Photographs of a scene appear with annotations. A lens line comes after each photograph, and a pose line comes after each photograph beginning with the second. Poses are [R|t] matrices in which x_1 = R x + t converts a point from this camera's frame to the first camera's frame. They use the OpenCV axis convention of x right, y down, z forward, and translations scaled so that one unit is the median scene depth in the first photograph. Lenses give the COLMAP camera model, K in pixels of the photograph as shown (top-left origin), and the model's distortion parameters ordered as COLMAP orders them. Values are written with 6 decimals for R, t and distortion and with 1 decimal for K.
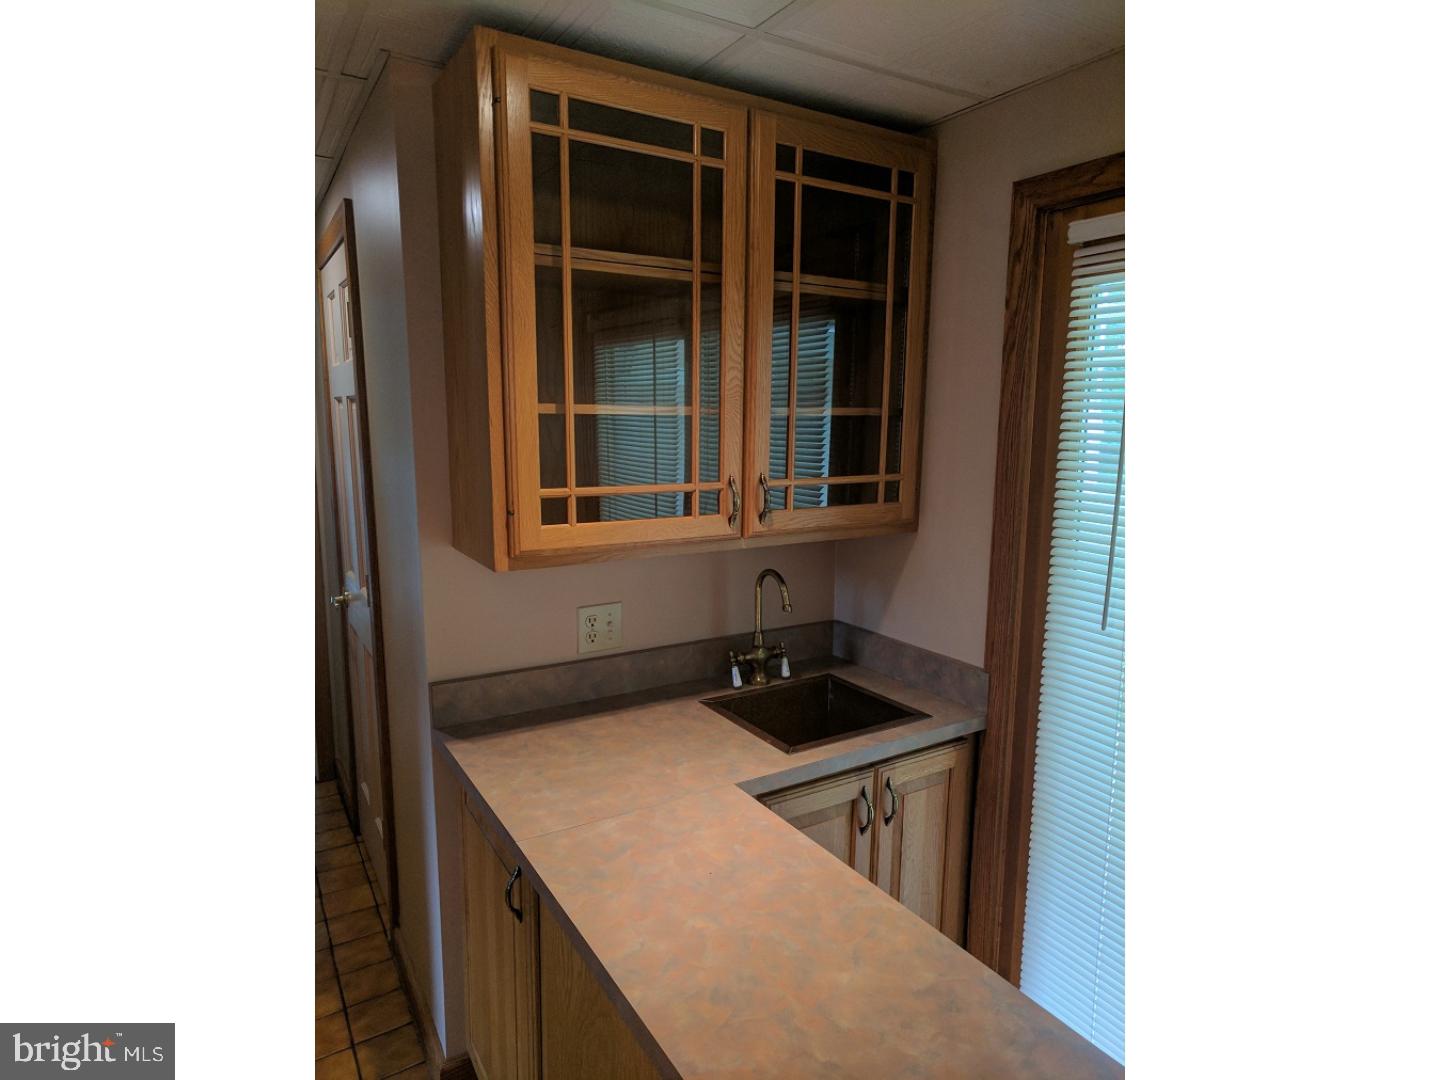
lens RADIAL K [[805.8, 0, 710.0], [0, 805.8, 540.9], [0, 0, 1]] dist [0.034894, 0.000213]
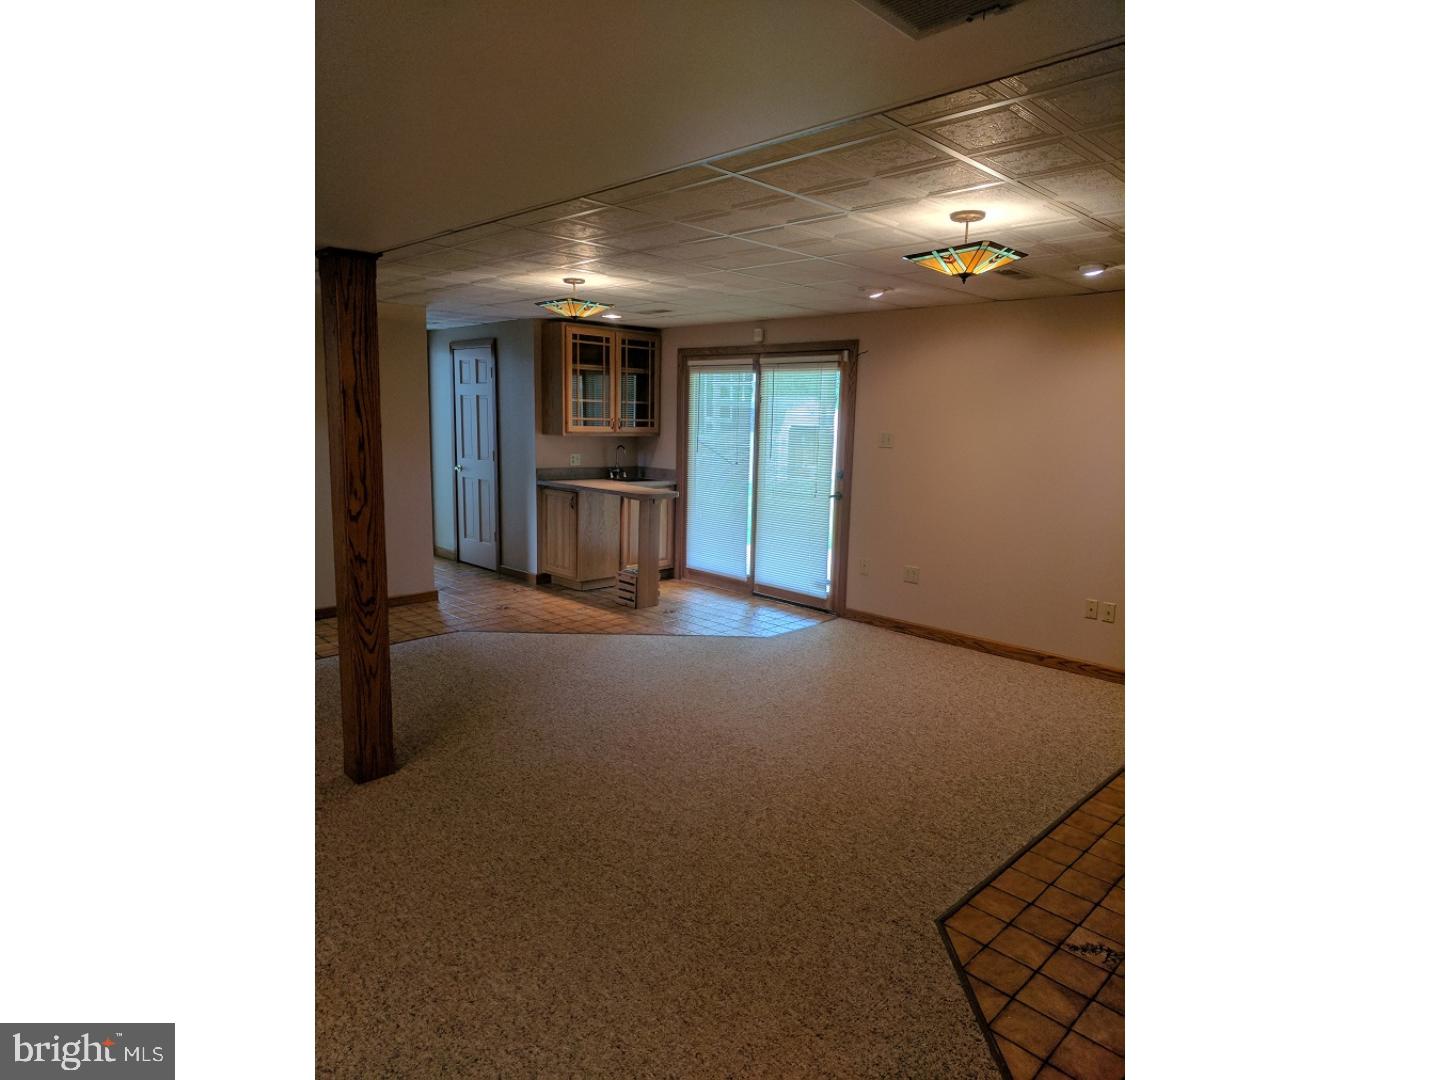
lens RADIAL K [[805.8, 0, 721.8], [0, 805.8, 548.6], [0, 0, 1]] dist [0.034894, 0.000213]
pose [[0.966756, -0.023726, 0.254598, -0.470197], [0.018676, 0.999578, 0.022234, 0.479122], [-0.255018, -0.016740, 0.966791, -2.963476]]
